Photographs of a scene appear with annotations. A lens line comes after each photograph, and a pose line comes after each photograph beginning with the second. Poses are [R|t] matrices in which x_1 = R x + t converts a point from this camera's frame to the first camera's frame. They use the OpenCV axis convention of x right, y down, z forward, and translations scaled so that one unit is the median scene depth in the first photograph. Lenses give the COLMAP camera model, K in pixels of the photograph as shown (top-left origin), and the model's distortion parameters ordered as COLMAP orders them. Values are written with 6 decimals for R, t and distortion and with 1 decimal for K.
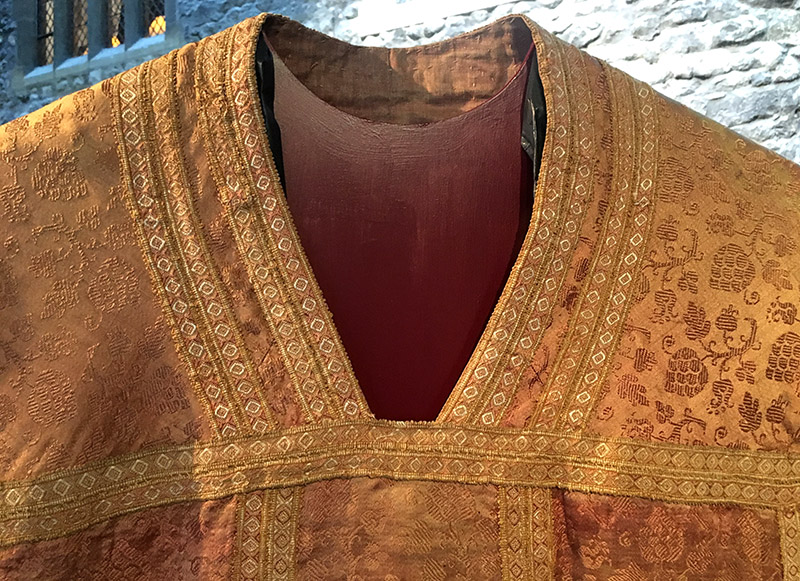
lens RADIAL K [[664.6, 0, 403.6], [0, 664.6, 287.9], [0, 0, 1]] dist [0.054518, -0.062865]
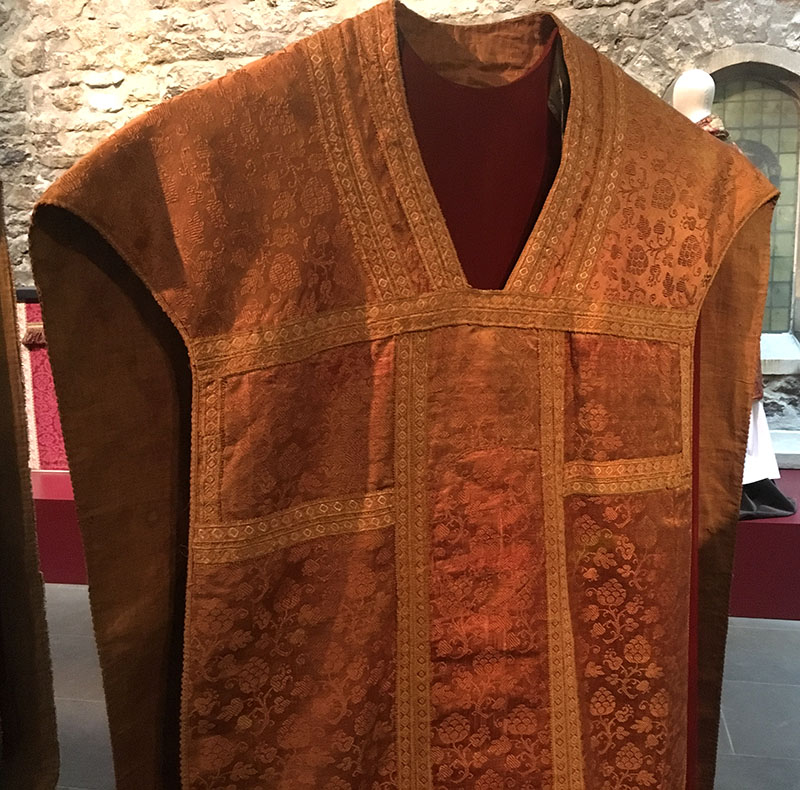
lens RADIAL K [[857.0, 0, 405.4], [0, 857.0, 392.6], [0, 0, 1]] dist [0.043283, 0.000000]
pose [[0.948240, -0.052820, 0.313130, -0.813505], [-0.000677, 0.985731, 0.168327, 0.097533], [-0.317553, -0.159827, 0.934674, -0.850348]]
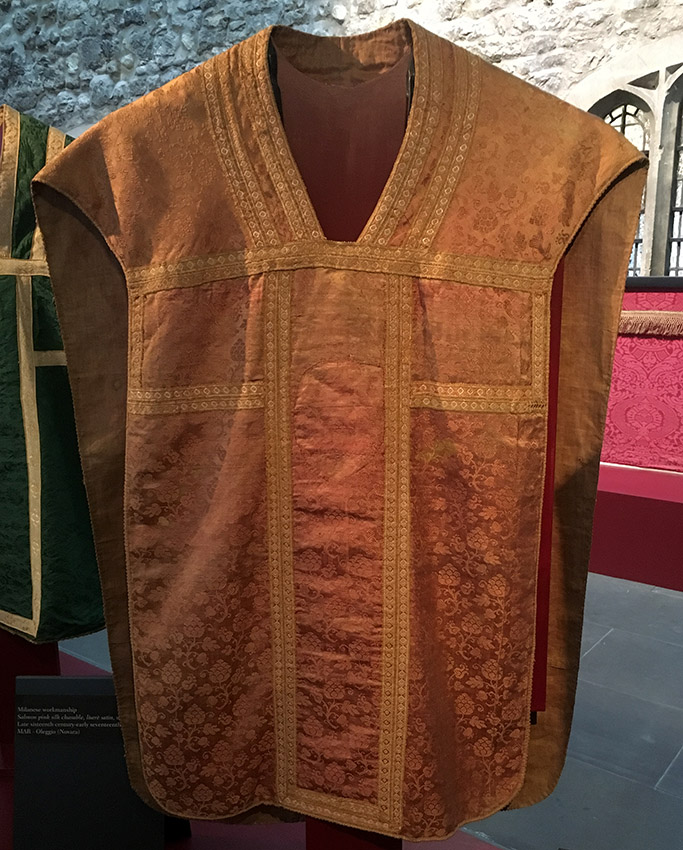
lens RADIAL K [[797.8, 0, 343.8], [0, 797.8, 454.0], [0, 0, 1]] dist [0.064289, -0.082025]
pose [[0.990818, 0.035573, -0.130442, 0.359584], [-0.001481, 0.967566, 0.252613, 0.207249], [0.135198, -0.250100, 0.958734, -1.572917]]
